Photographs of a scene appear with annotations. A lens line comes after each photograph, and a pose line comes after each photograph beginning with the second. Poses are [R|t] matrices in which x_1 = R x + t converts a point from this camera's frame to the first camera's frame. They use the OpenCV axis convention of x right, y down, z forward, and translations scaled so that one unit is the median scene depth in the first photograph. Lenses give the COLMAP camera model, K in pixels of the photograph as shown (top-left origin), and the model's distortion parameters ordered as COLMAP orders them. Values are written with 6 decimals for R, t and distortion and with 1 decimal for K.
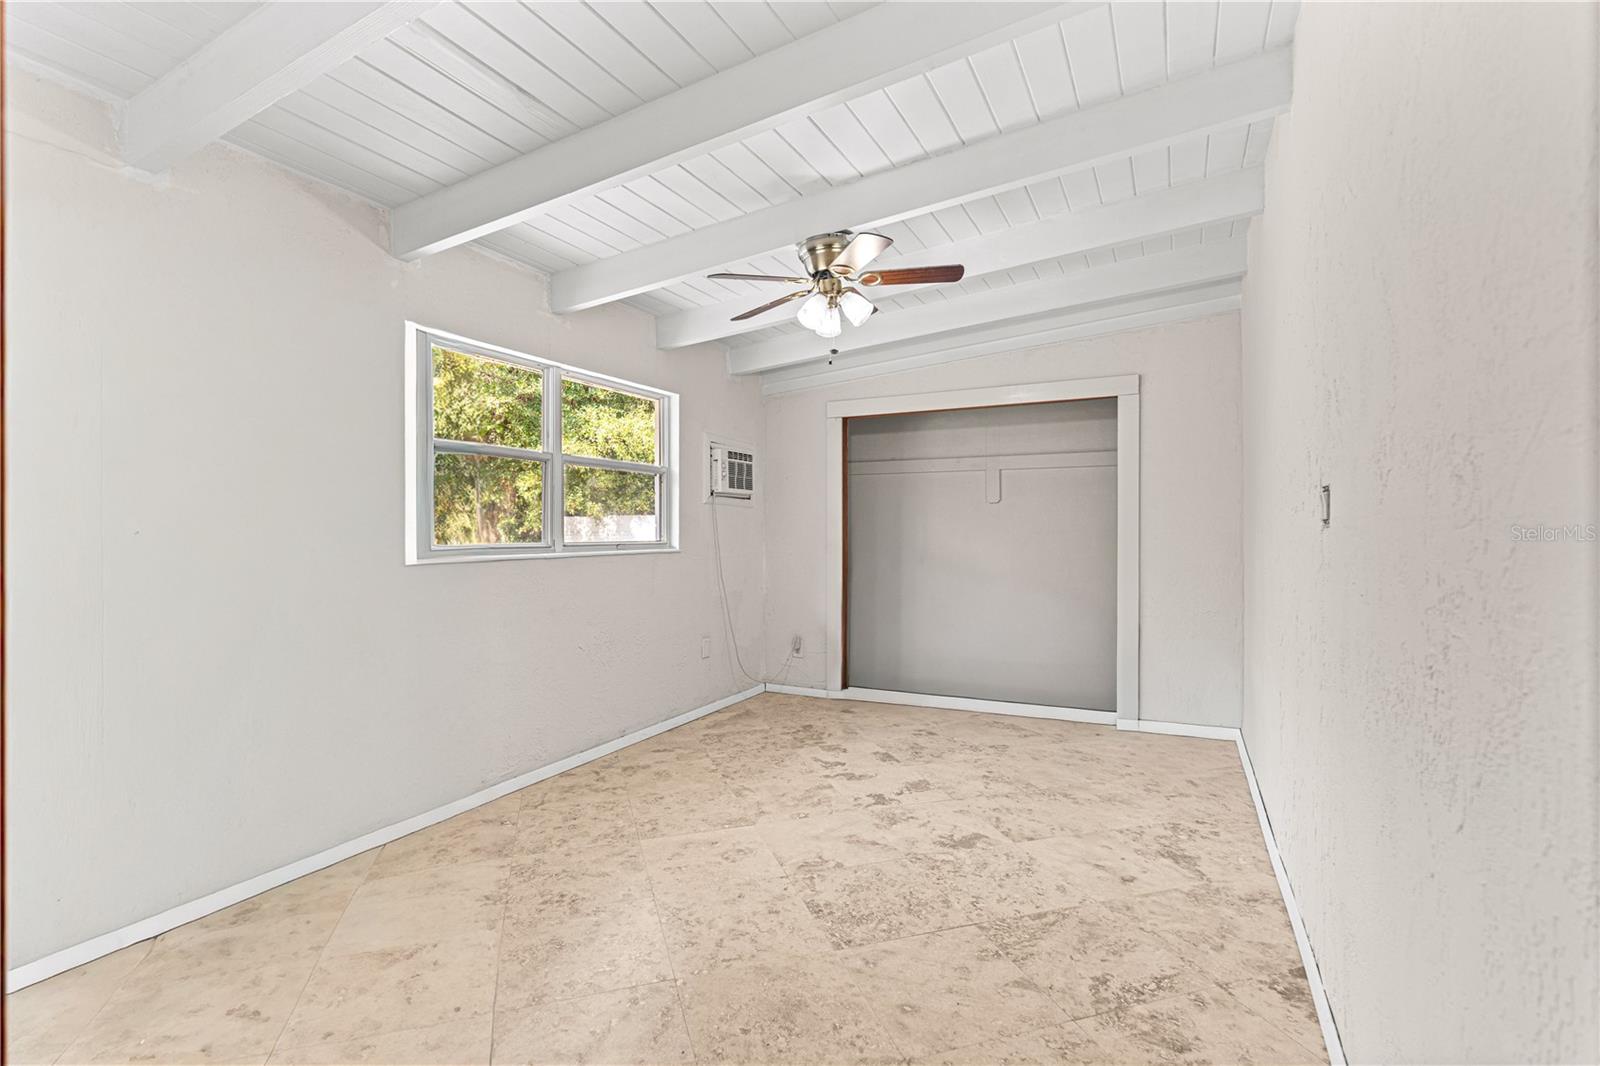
lens RADIAL K [[725.6, 0, 792.3], [0, 725.6, 536.6], [0, 0, 1]] dist [0.020850, -0.004273]
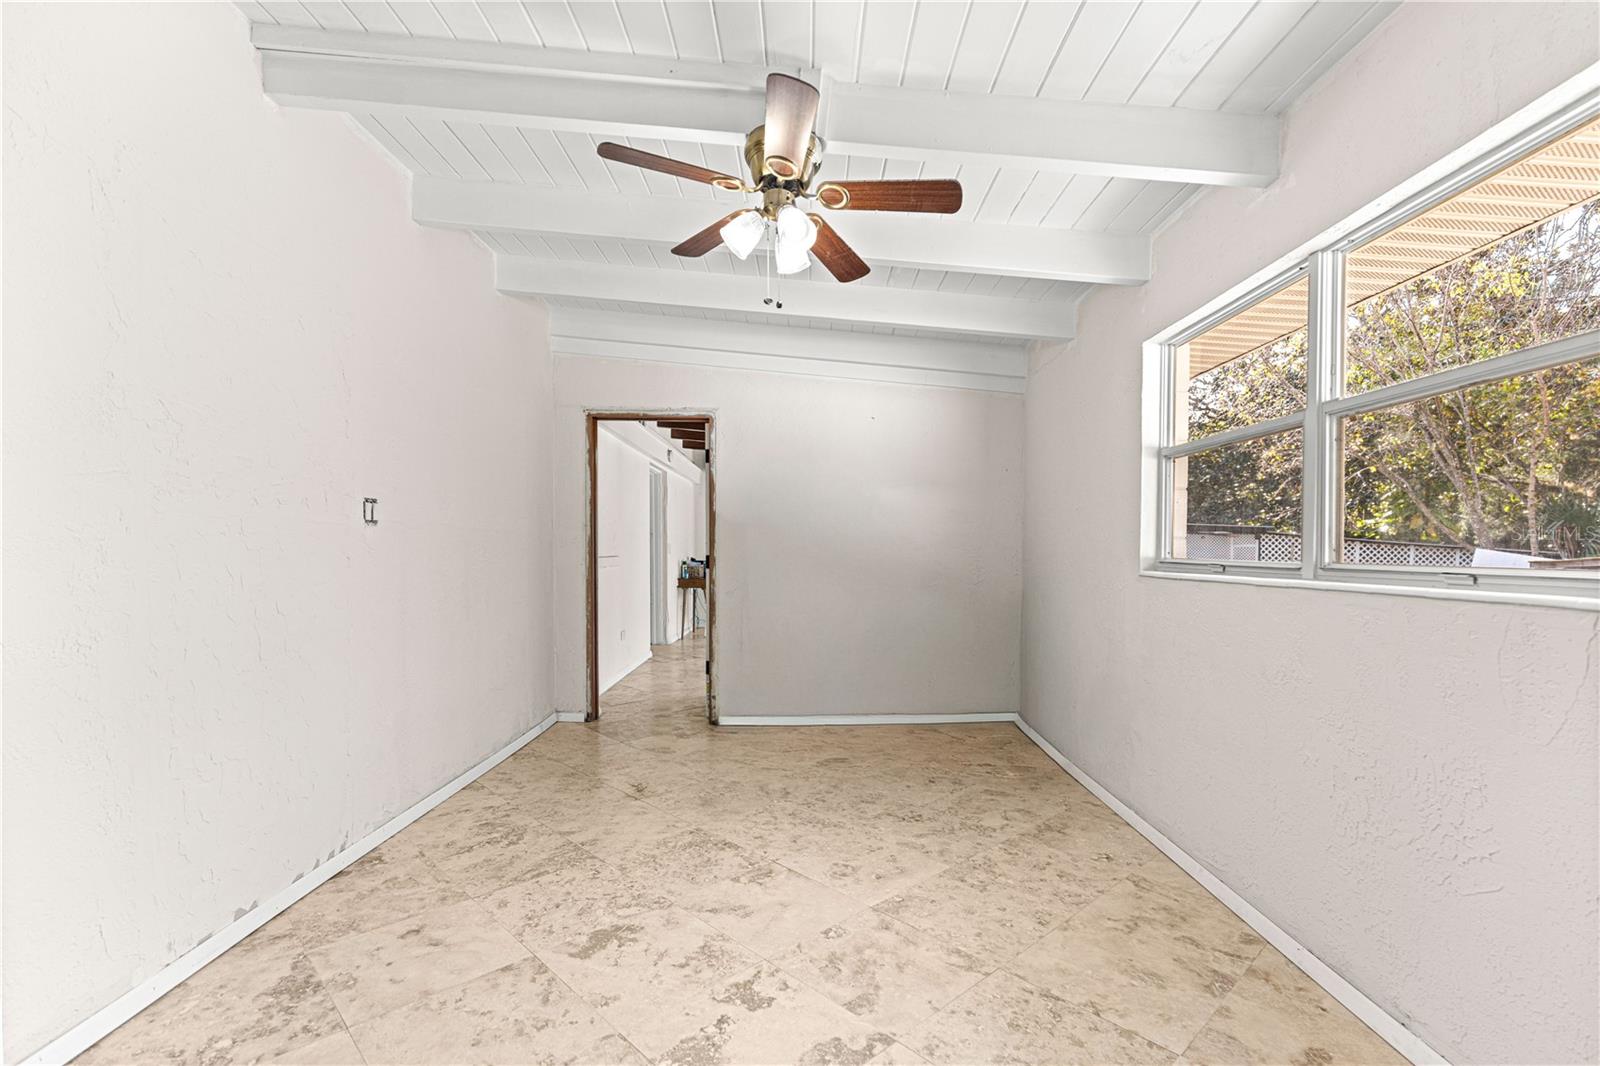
lens RADIAL K [[725.6, 0, 792.3], [0, 725.6, 536.6], [0, 0, 1]] dist [0.020850, -0.004273]
pose [[-0.892201, -0.025150, -0.450938, 0.434717], [-0.022876, 0.999683, -0.010495, 0.004058], [0.451059, 0.000952, -0.892494, 1.855156]]
